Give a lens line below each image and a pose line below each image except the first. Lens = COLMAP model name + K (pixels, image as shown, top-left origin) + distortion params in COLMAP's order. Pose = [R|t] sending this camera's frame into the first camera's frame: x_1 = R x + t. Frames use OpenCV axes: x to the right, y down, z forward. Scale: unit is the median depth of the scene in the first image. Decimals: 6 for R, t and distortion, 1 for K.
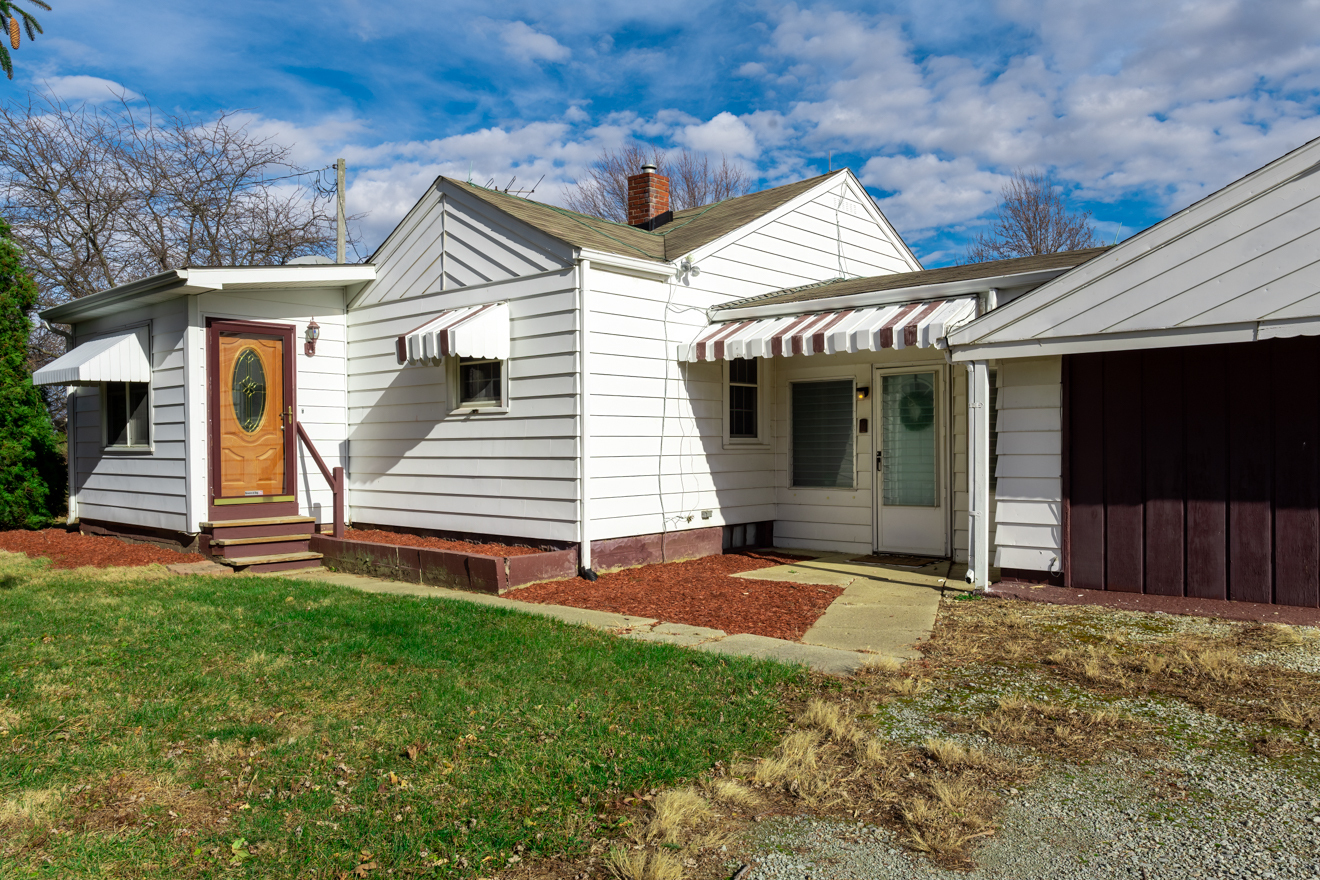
lens RADIAL K [[910.1, 0, 669.4], [0, 910.1, 444.1], [0, 0, 1]] dist [-0.003122, -0.000253]
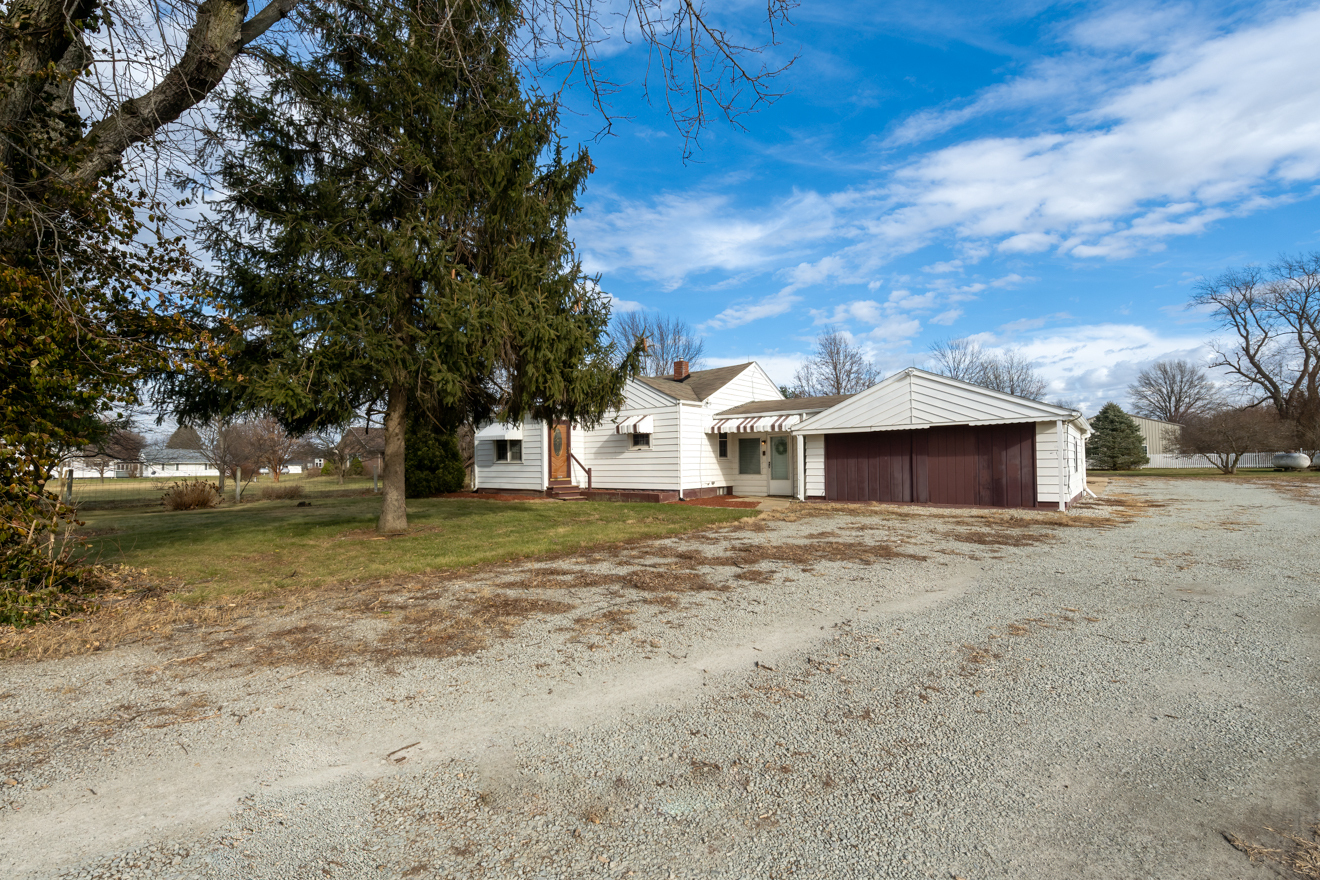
lens RADIAL K [[531.1, 0, 654.8], [0, 531.1, 441.2], [0, 0, 1]] dist [0.009525, -0.001514]
pose [[0.998651, -0.003133, 0.051826, -0.259316], [0.005172, 0.999216, -0.039257, 0.008048], [-0.051662, 0.039472, 0.997884, -0.806821]]
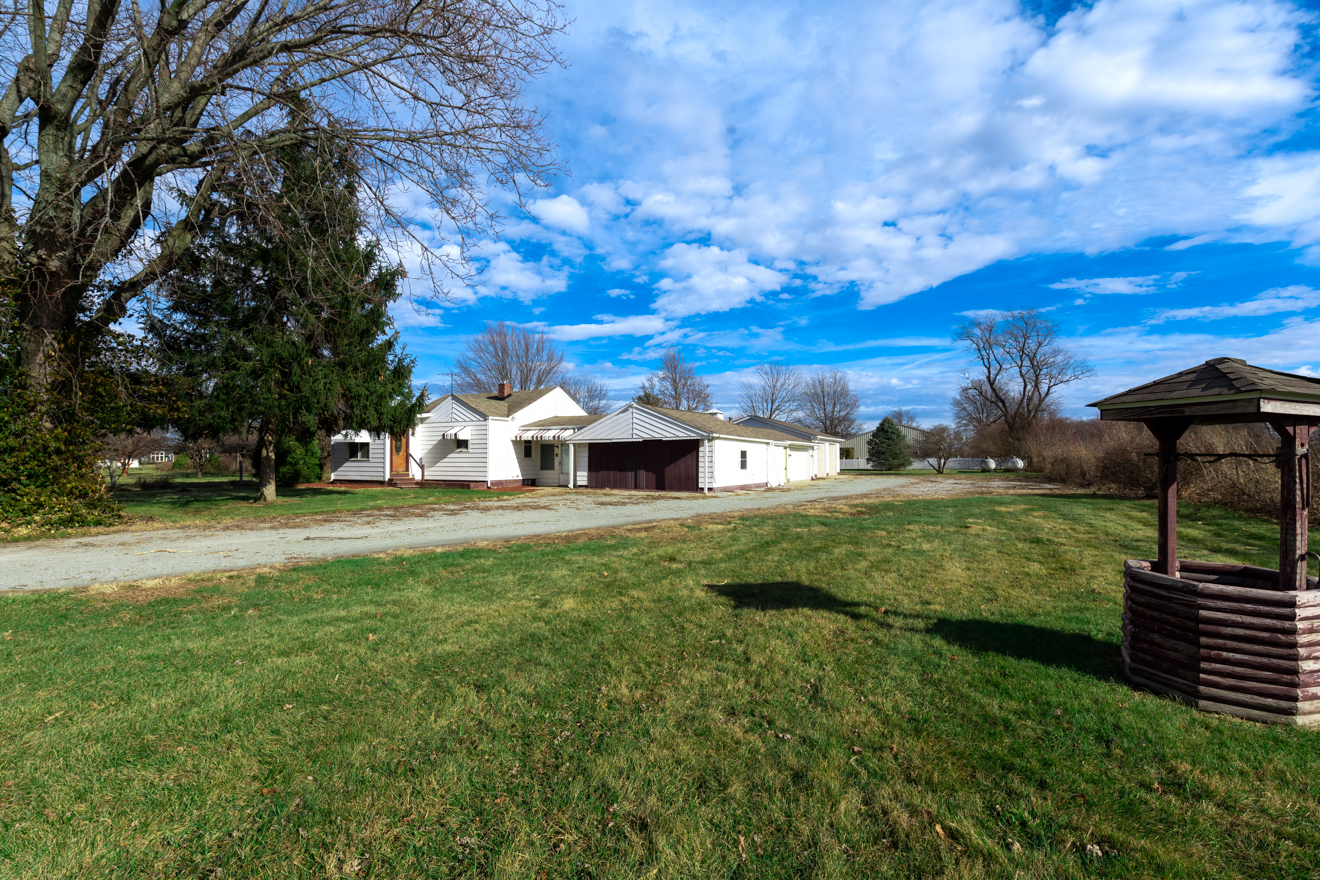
lens RADIAL K [[551.6, 0, 651.2], [0, 551.6, 452.0], [0, 0, 1]] dist [-0.003174, -0.000022]
pose [[0.973716, 0.009248, 0.227576, 0.063036], [-0.006052, 0.999873, -0.014736, -0.000250], [-0.227683, 0.012971, 0.973649, -1.699578]]
